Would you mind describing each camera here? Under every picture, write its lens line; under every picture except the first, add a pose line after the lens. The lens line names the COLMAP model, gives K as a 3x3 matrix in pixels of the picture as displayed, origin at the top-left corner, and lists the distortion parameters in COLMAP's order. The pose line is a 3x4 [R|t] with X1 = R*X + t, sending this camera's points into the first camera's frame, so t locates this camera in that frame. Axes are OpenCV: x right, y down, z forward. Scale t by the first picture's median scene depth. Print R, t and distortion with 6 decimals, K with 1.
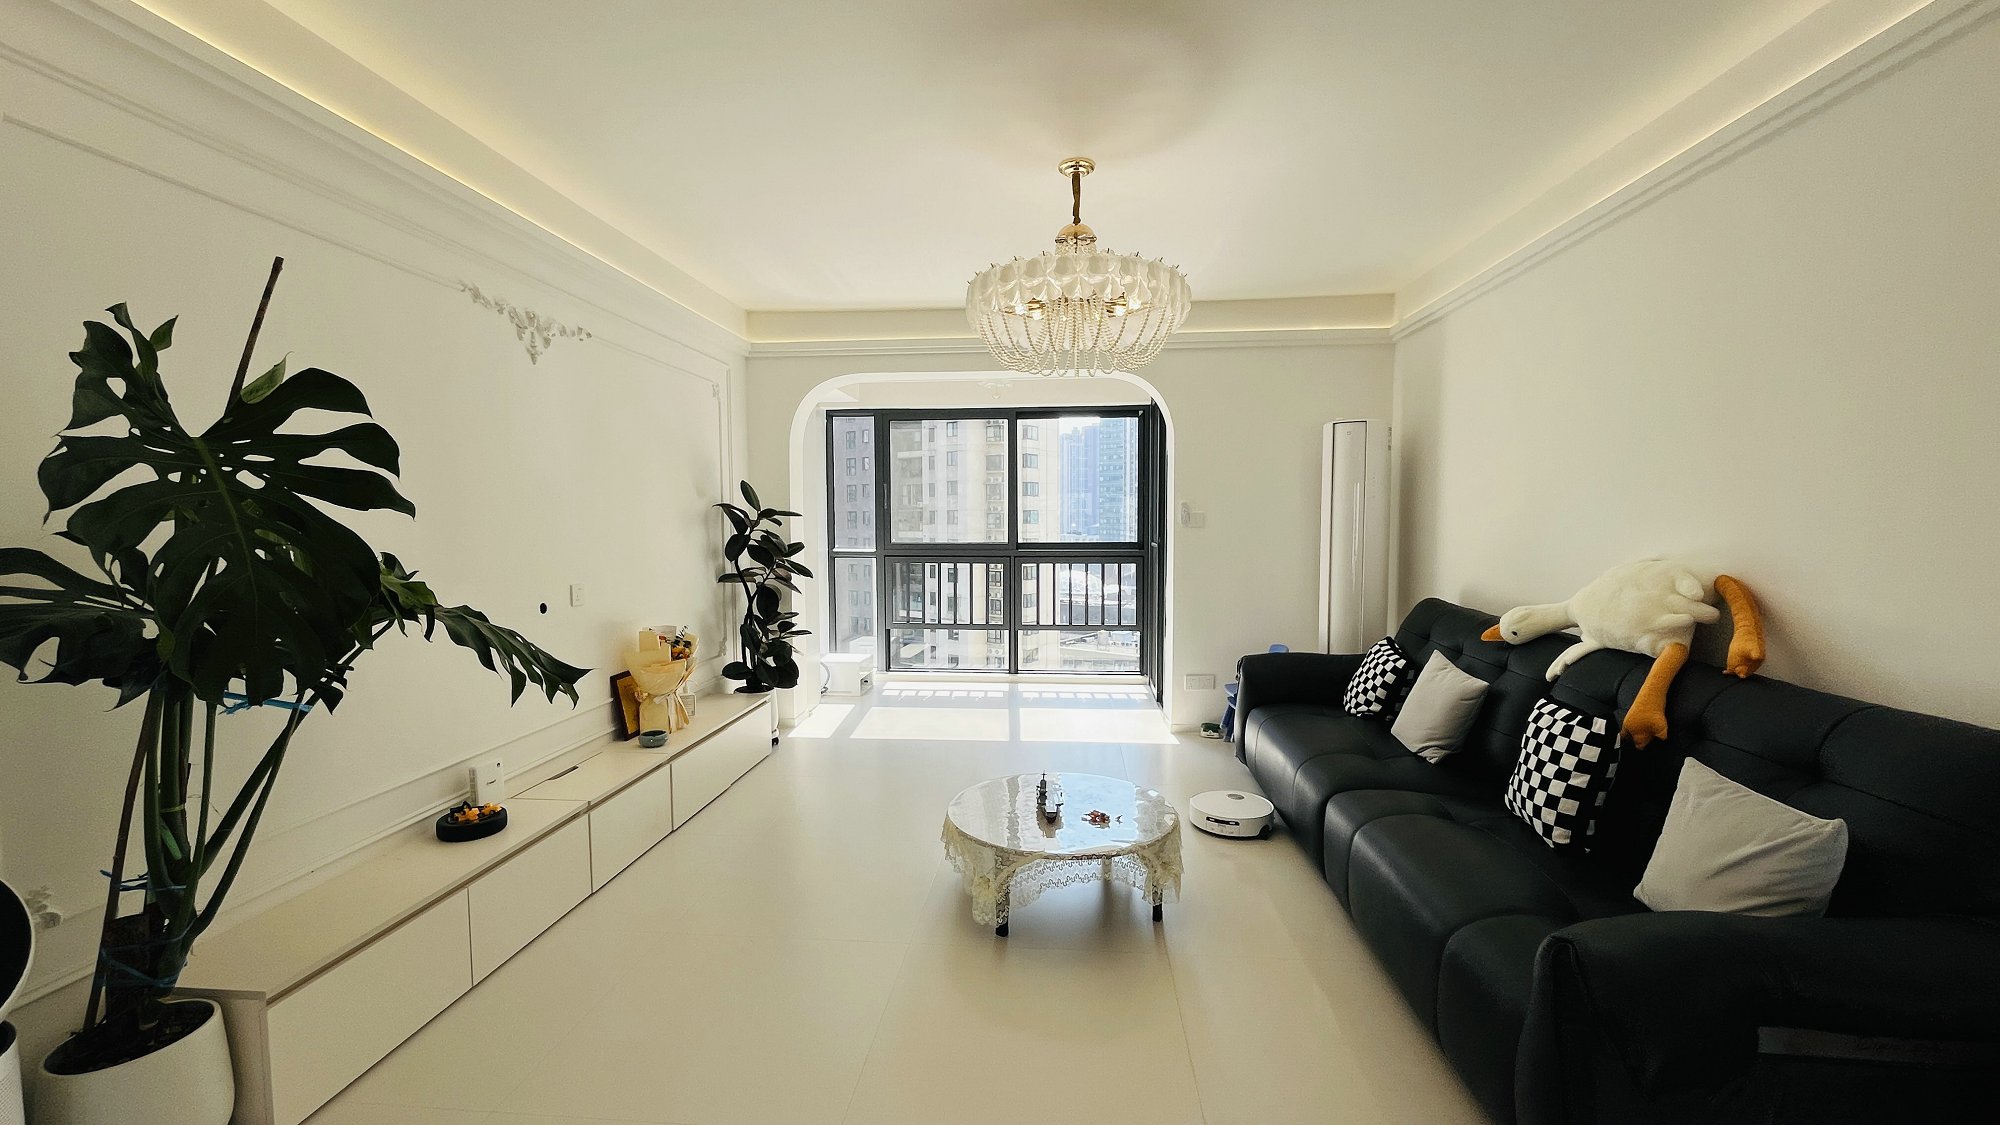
lens RADIAL K [[812.8, 0, 993.2], [0, 812.8, 568.0], [0, 0, 1]] dist [-0.001868, -0.000118]
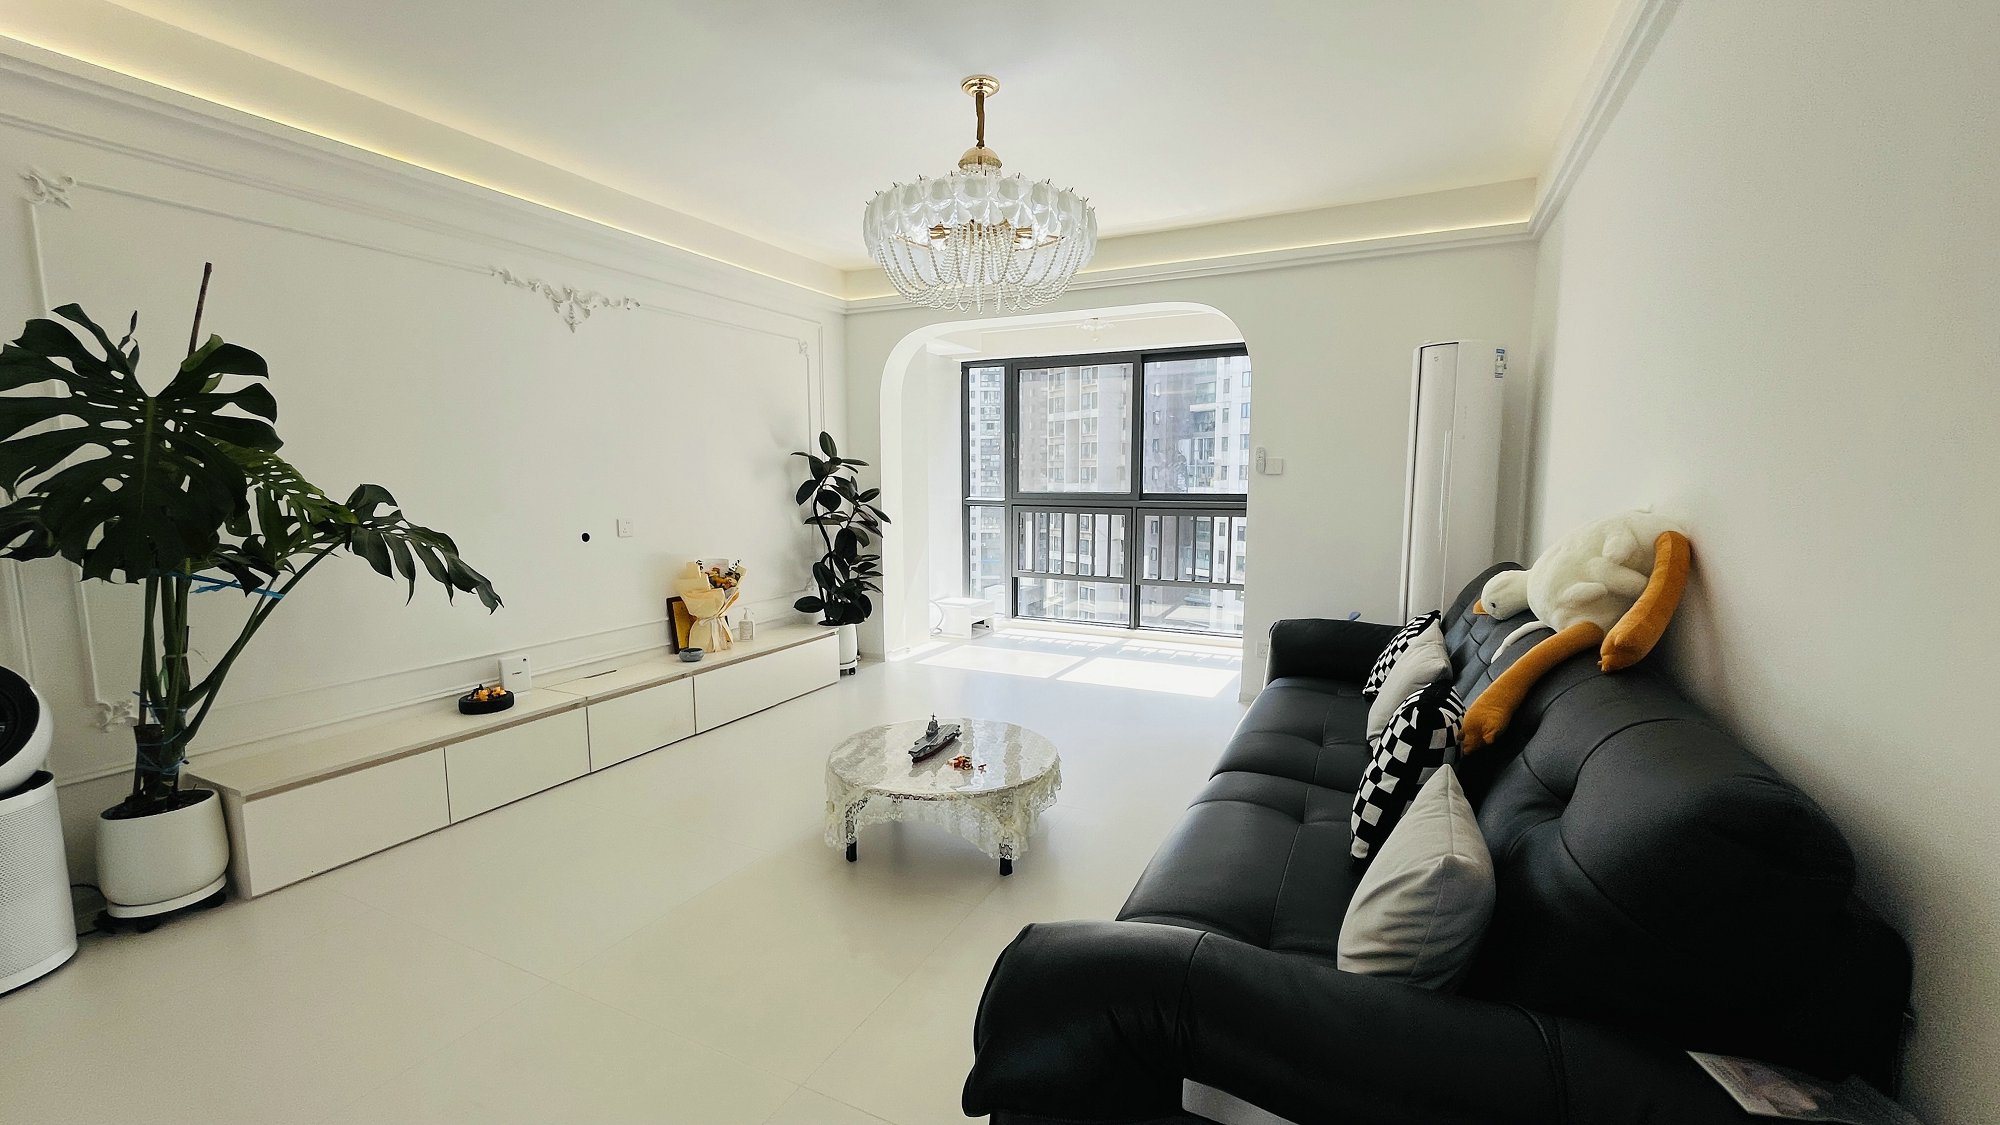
lens RADIAL K [[812.8, 0, 993.2], [0, 812.8, 568.0], [0, 0, 1]] dist [-0.001868, -0.000118]
pose [[0.932704, 0.043342, -0.358030, 0.298235], [-0.023808, 0.997986, 0.058793, 0.006632], [0.359857, -0.046313, 0.931857, 0.061246]]
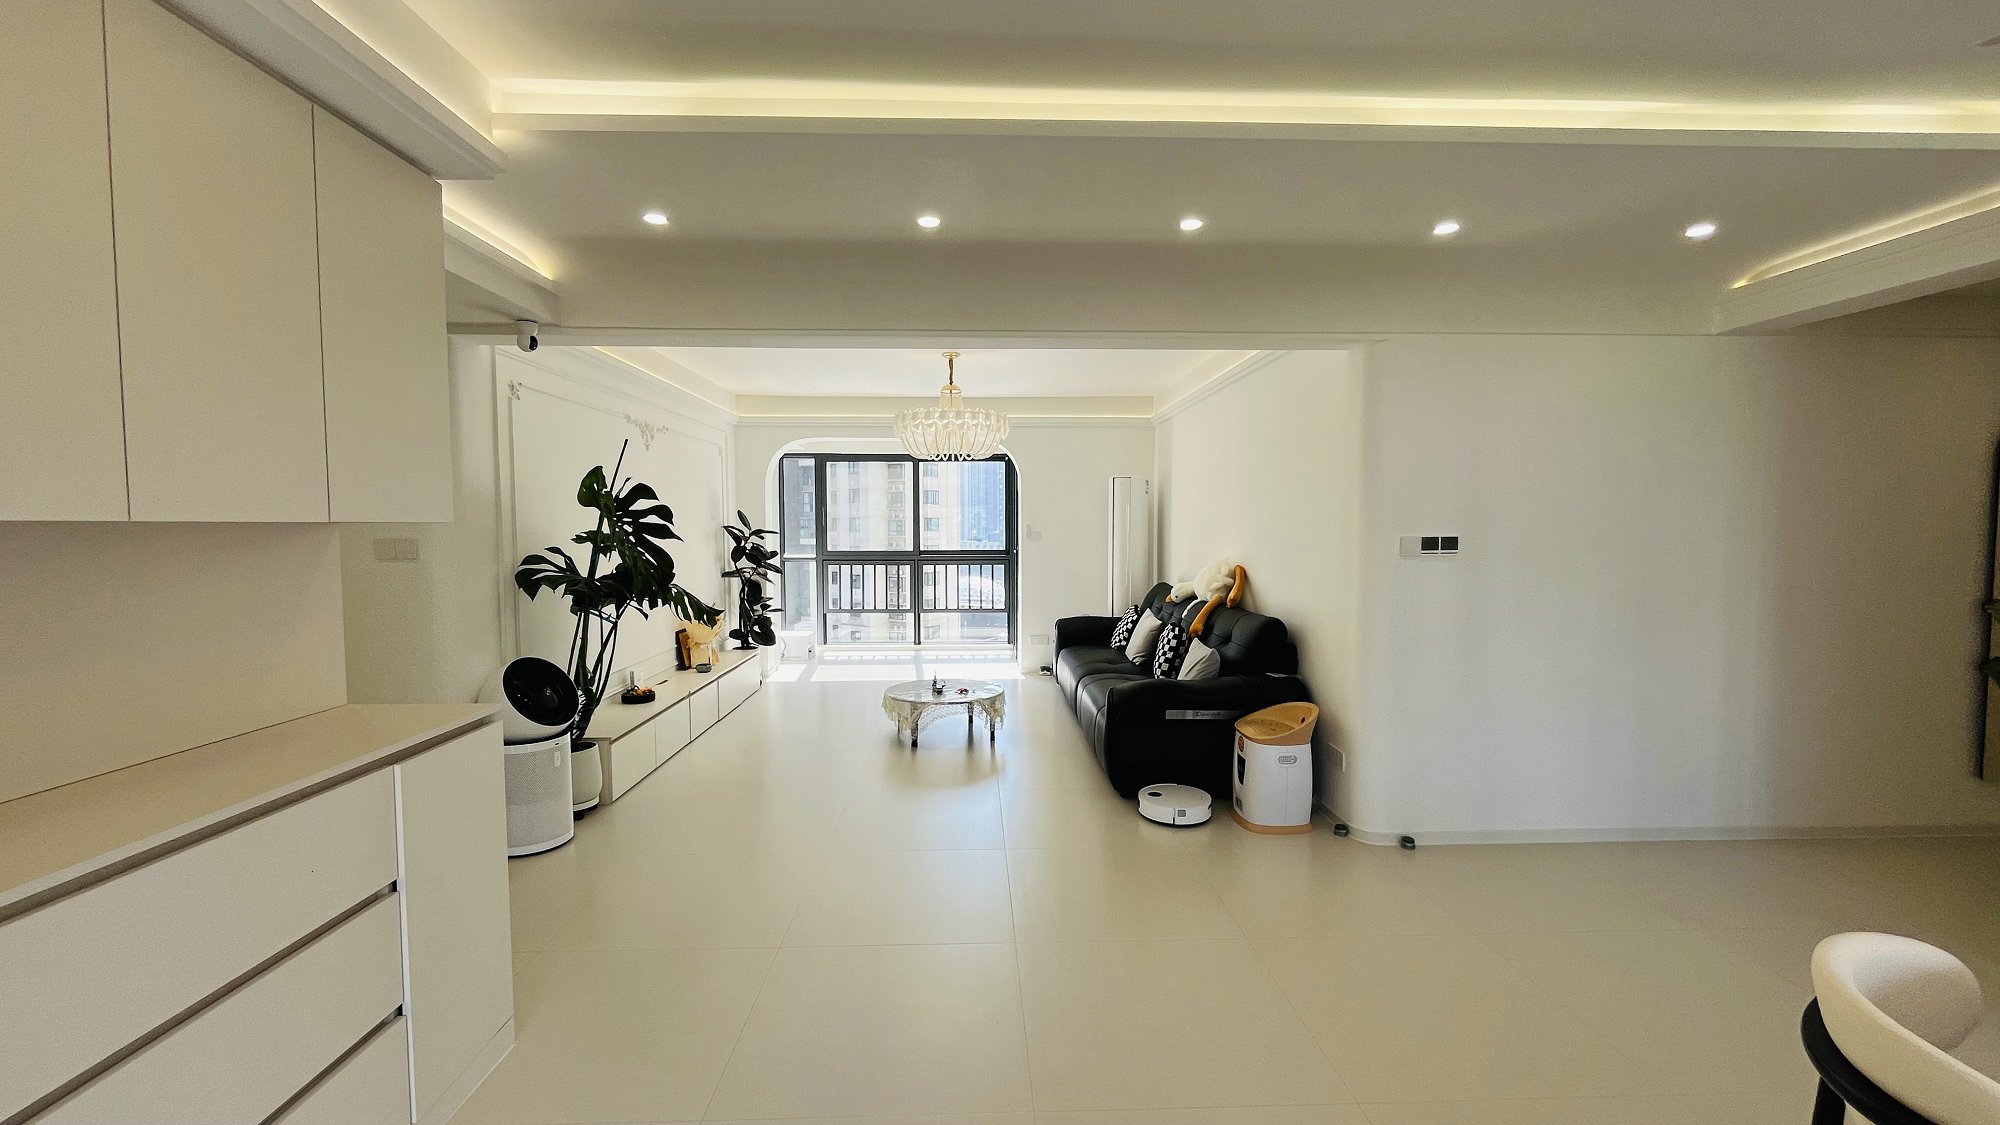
lens RADIAL K [[812.8, 0, 993.2], [0, 812.8, 568.0], [0, 0, 1]] dist [-0.001868, -0.000118]
pose [[0.992642, -0.004501, 0.120999, -0.020359], [0.005427, 0.999958, -0.007327, 0.014642], [-0.120961, 0.007930, 0.992626, -0.563391]]
